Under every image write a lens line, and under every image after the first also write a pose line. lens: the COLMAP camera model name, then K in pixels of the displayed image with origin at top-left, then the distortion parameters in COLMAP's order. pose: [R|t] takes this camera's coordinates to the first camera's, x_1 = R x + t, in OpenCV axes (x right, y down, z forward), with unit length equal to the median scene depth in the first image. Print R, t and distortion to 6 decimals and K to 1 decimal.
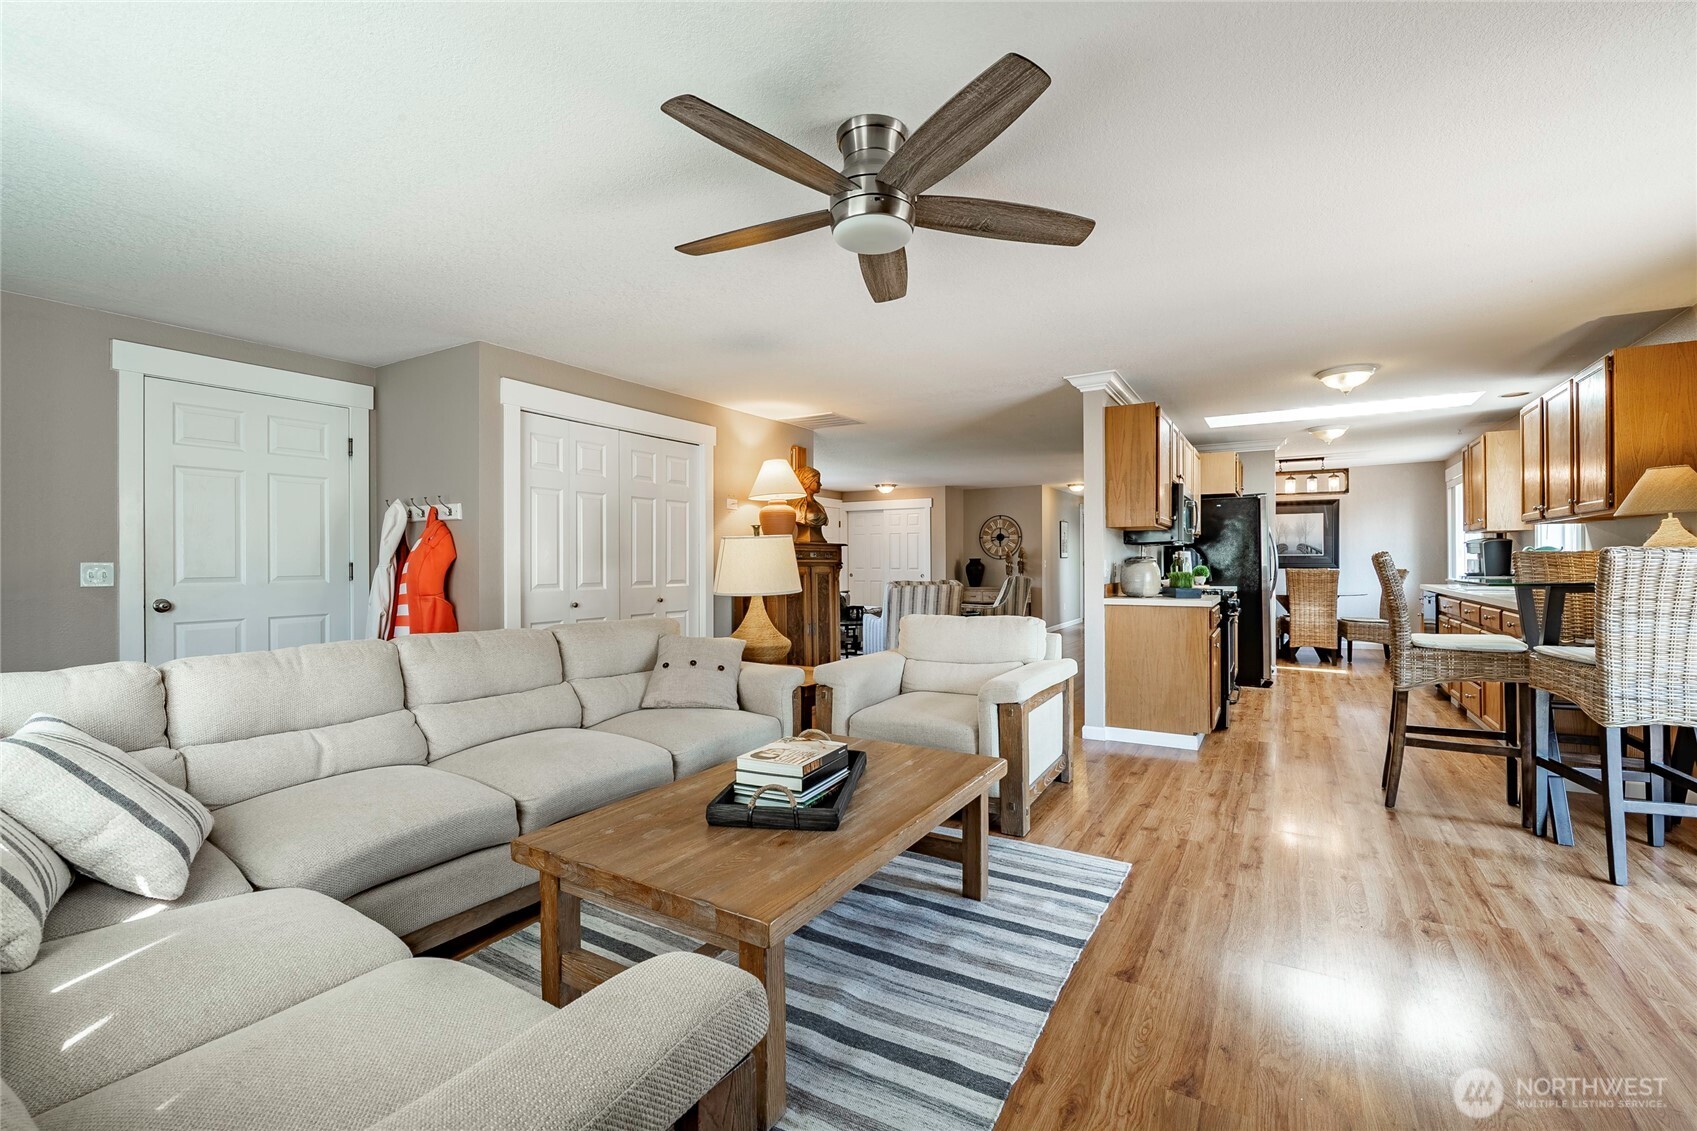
lens RADIAL K [[731.1, 0, 848.7], [0, 731.1, 570.7], [0, 0, 1]] dist [-0.008258, 0.000264]
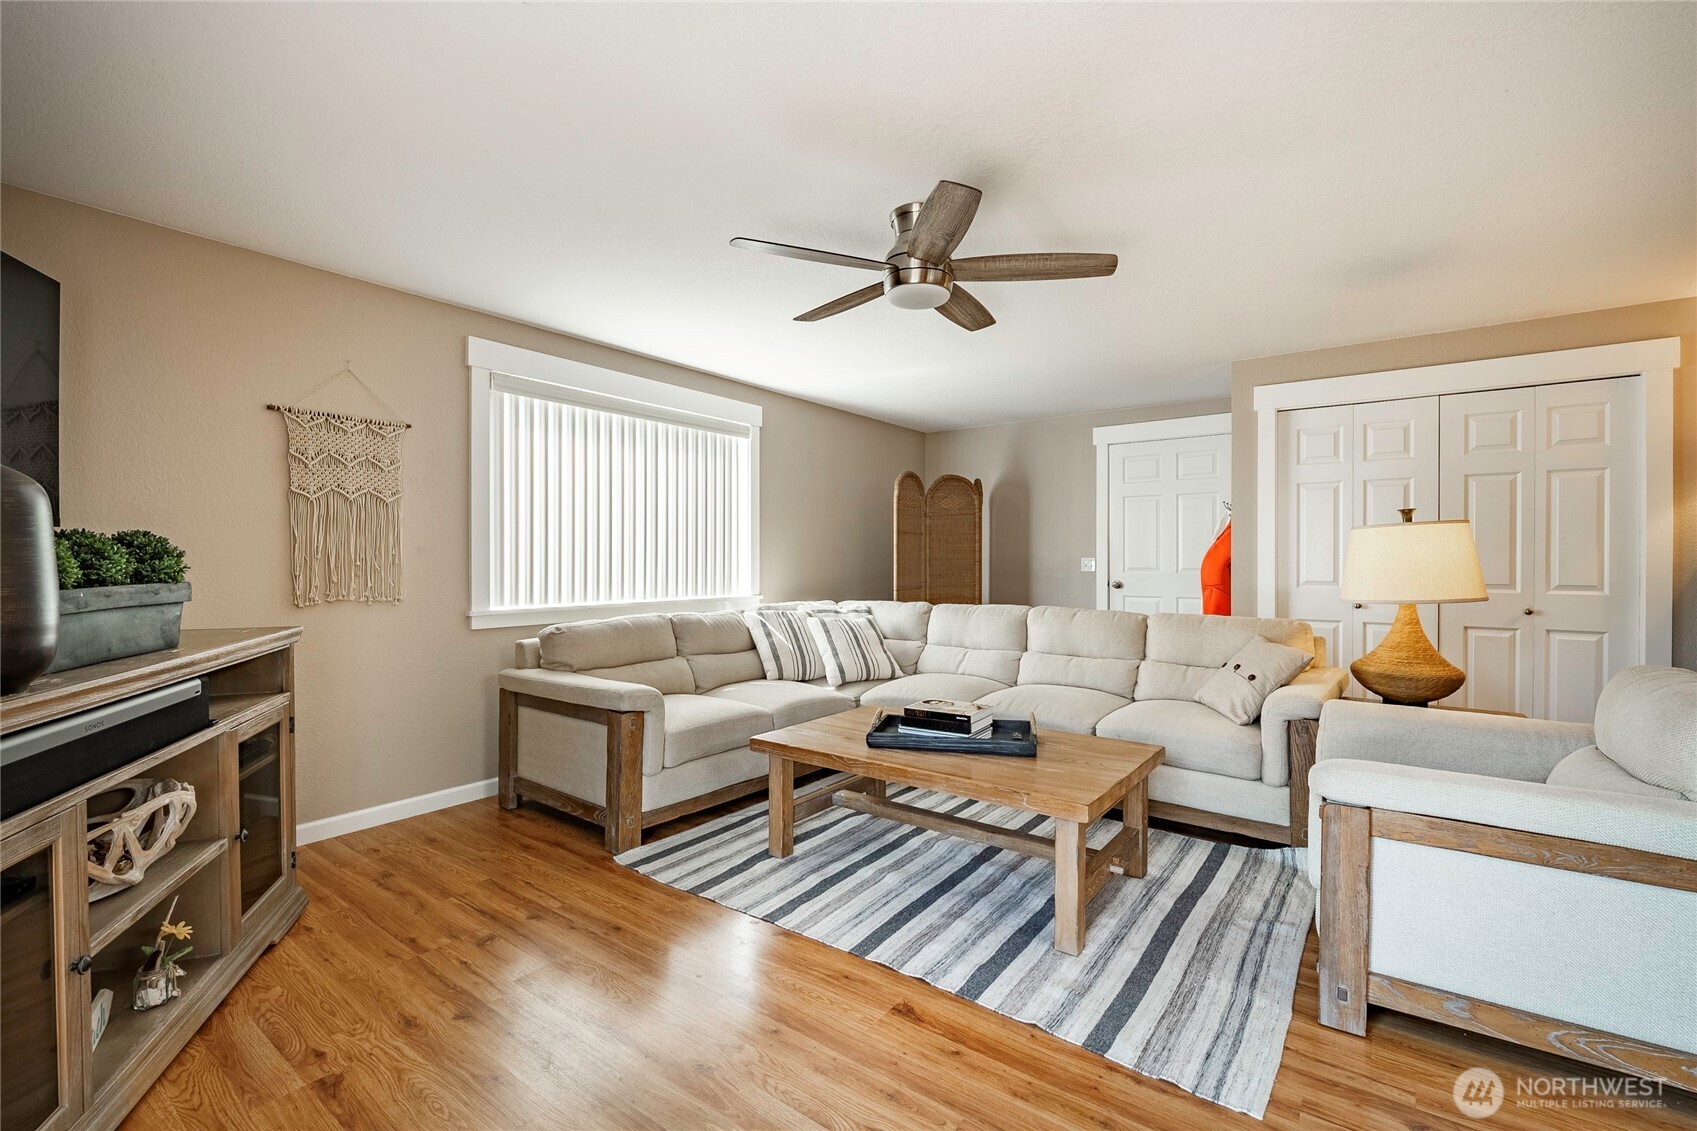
lens RADIAL K [[731.1, 0, 847.7], [0, 731.1, 559.6], [0, 0, 1]] dist [-0.008258, 0.000264]
pose [[-0.105140, 0.003140, -0.994453, 0.965649], [-0.017766, 0.999829, 0.005035, -0.006536], [0.994299, 0.018197, -0.105066, 0.760412]]
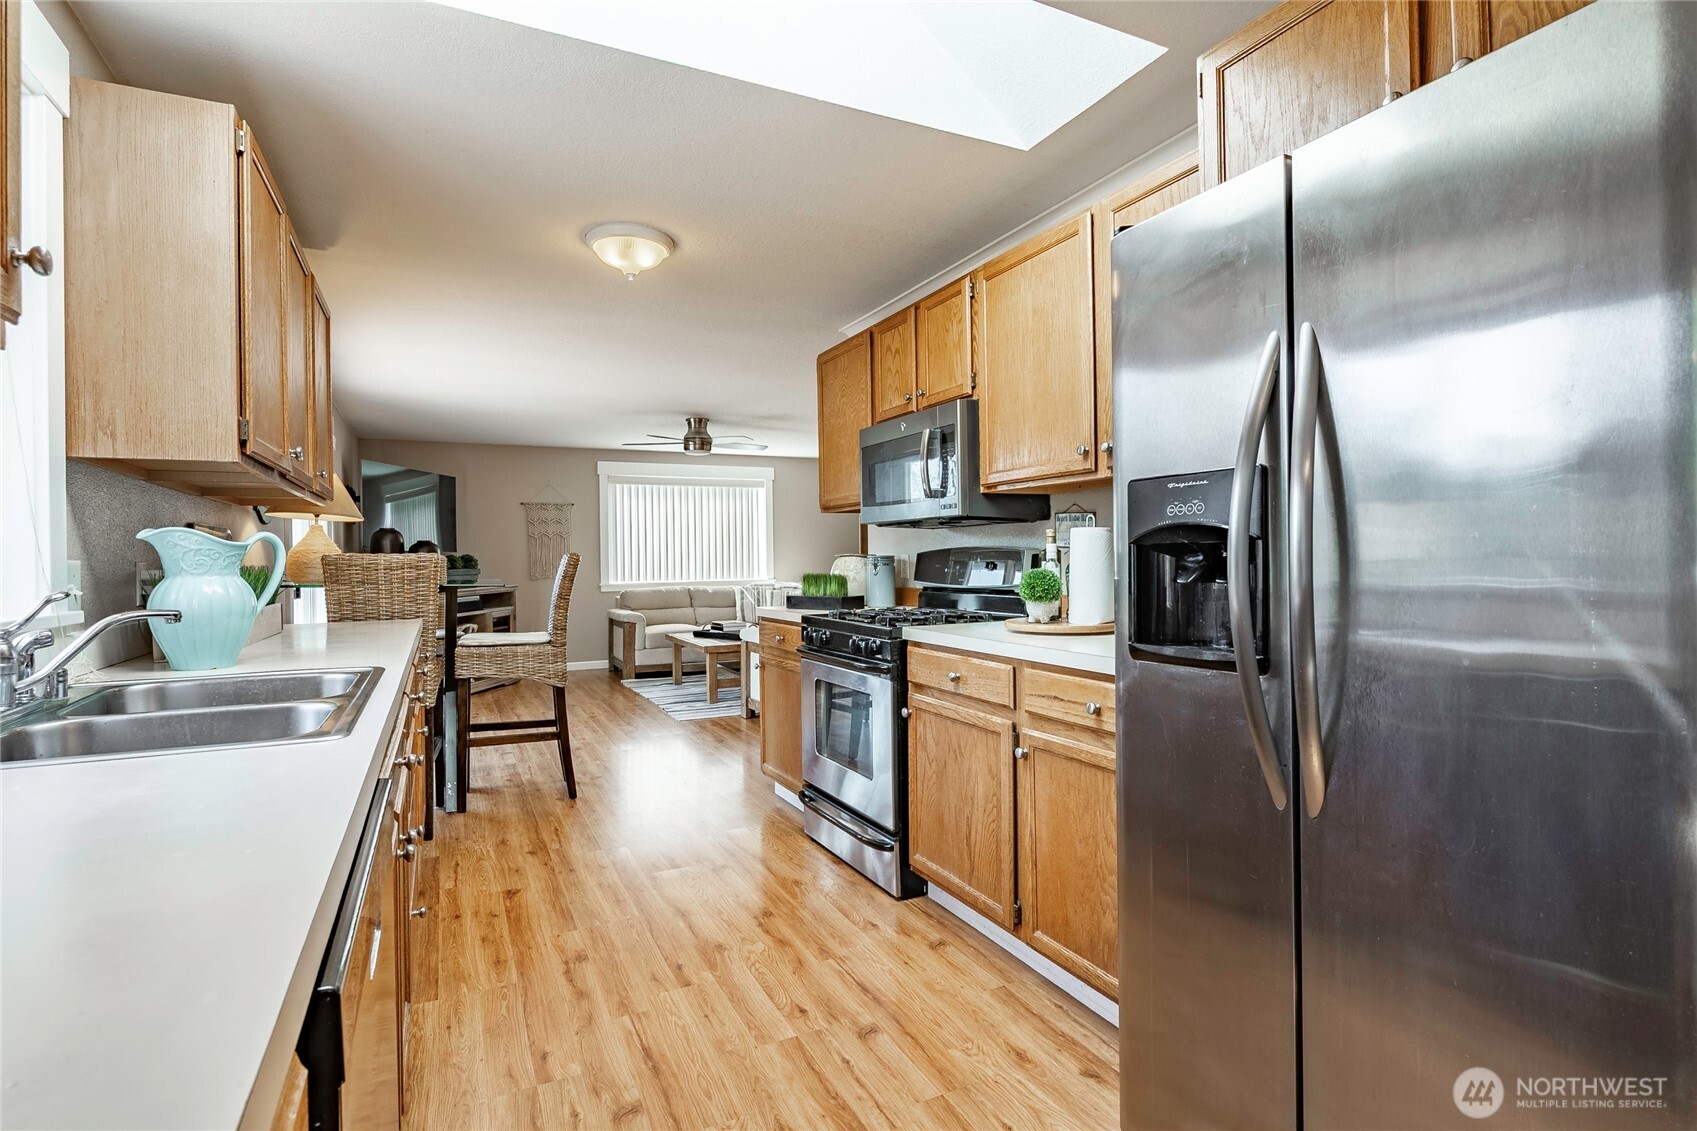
lens RADIAL K [[852.3, 0, 850.3], [0, 852.3, 558.5], [0, 0, 1]] dist [-0.000849, -0.005338]
pose [[-0.550307, 0.010288, -0.834899, 1.997807], [0.000608, 0.999929, 0.011921, -0.036602], [0.834962, 0.006053, -0.550275, 2.599744]]
